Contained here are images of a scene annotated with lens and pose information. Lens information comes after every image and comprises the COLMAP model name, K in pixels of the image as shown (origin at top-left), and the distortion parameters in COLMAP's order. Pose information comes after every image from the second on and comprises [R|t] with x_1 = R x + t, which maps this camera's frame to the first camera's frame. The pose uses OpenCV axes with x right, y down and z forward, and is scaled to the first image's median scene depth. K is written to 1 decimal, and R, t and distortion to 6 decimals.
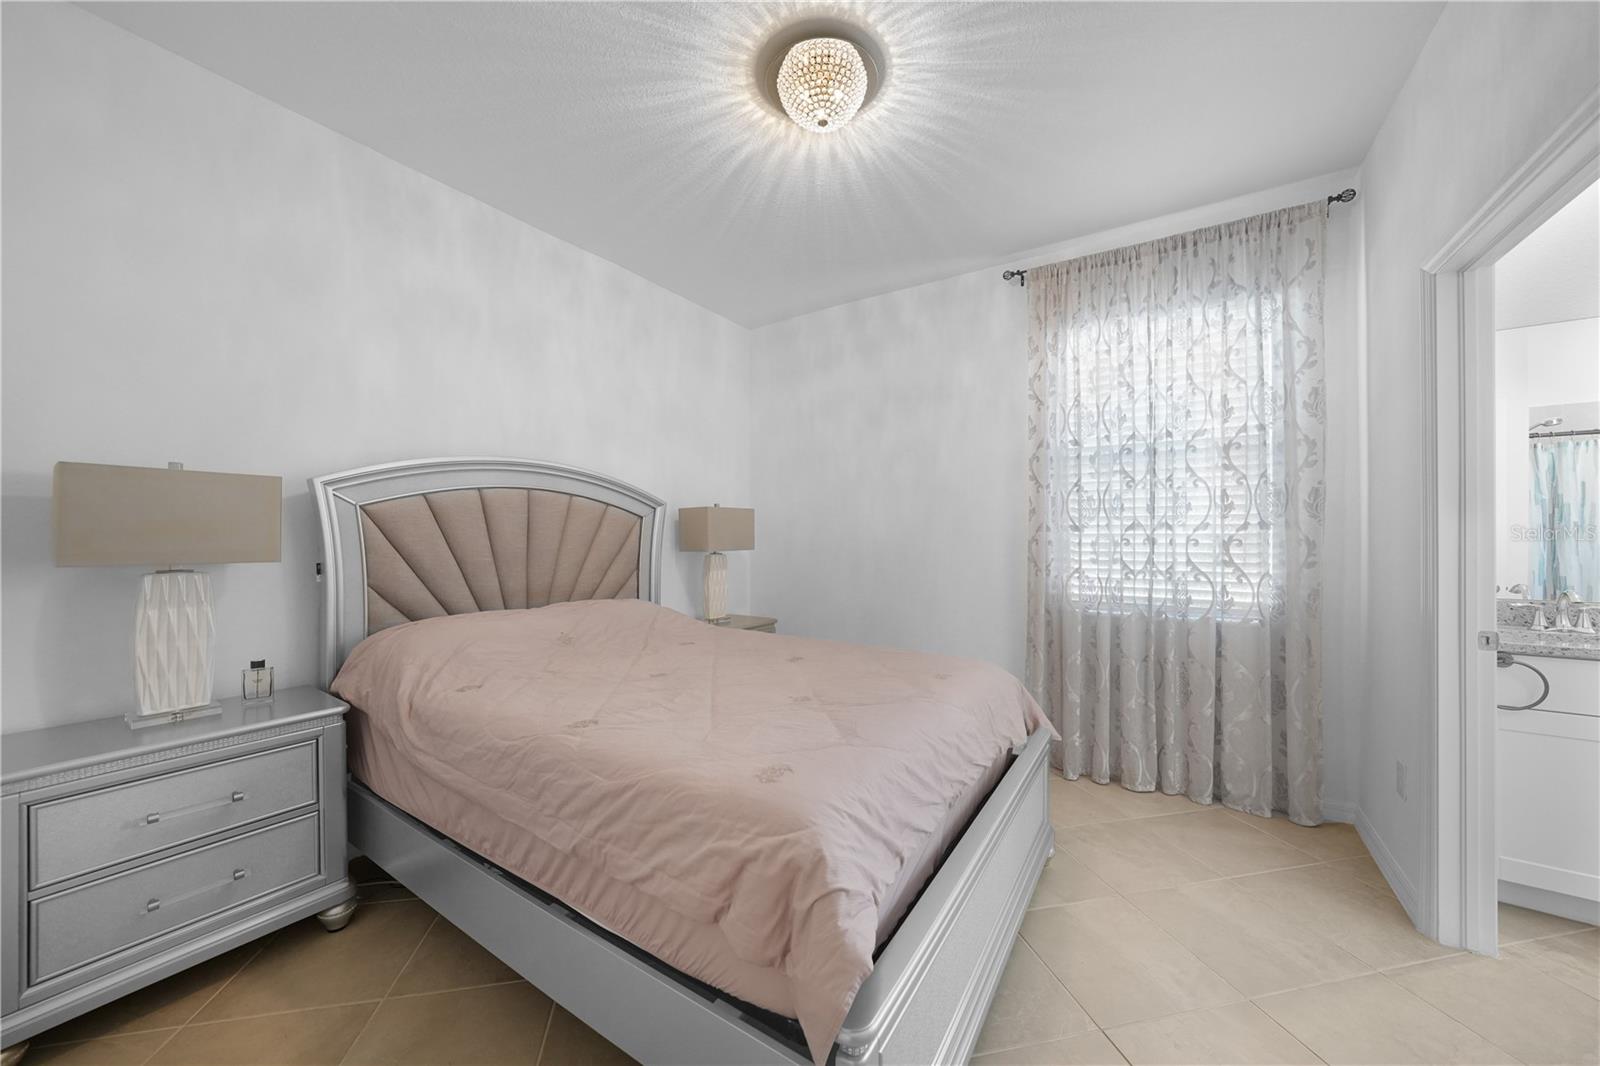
lens RADIAL K [[554.0, 0, 792.4], [0, 554.0, 536.8], [0, 0, 1]] dist [-0.015351, 0.000602]
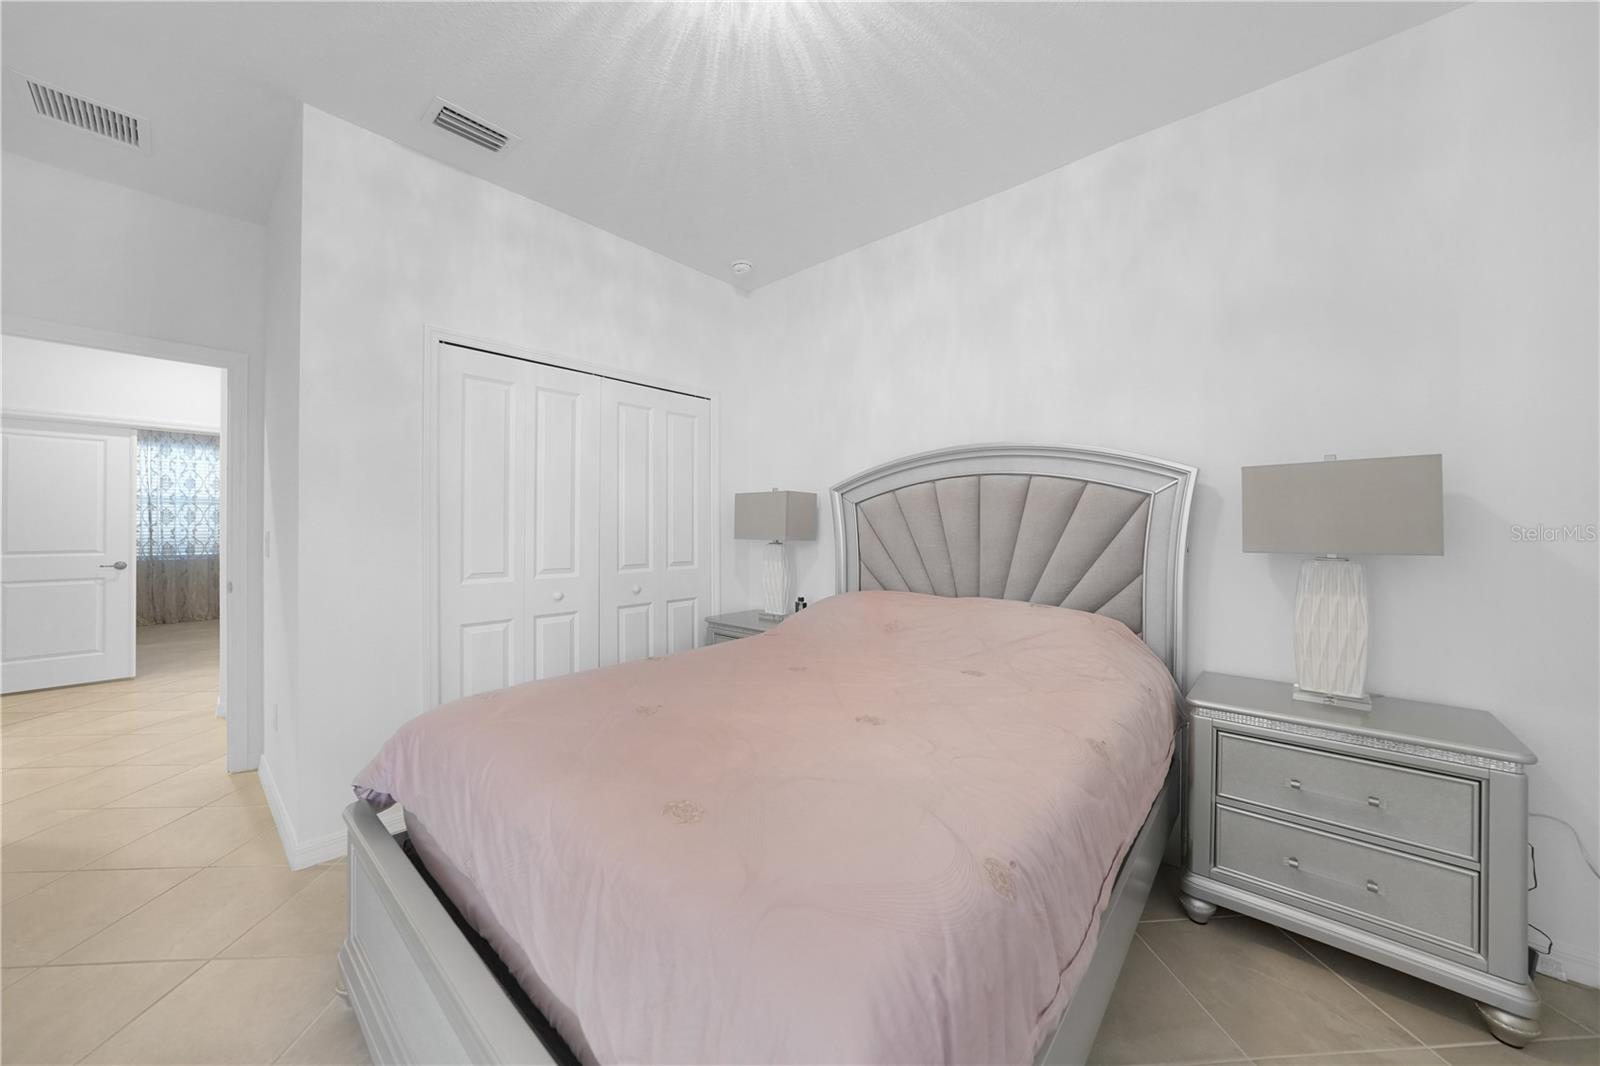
lens RADIAL K [[554.0, 0, 789.6], [0, 554.0, 521.2], [0, 0, 1]] dist [-0.015351, 0.000602]
pose [[-0.130179, -0.009248, -0.991447, 0.481163], [-0.008935, 0.999927, -0.008154, 0.003206], [0.991450, 0.007797, -0.130253, 0.754377]]
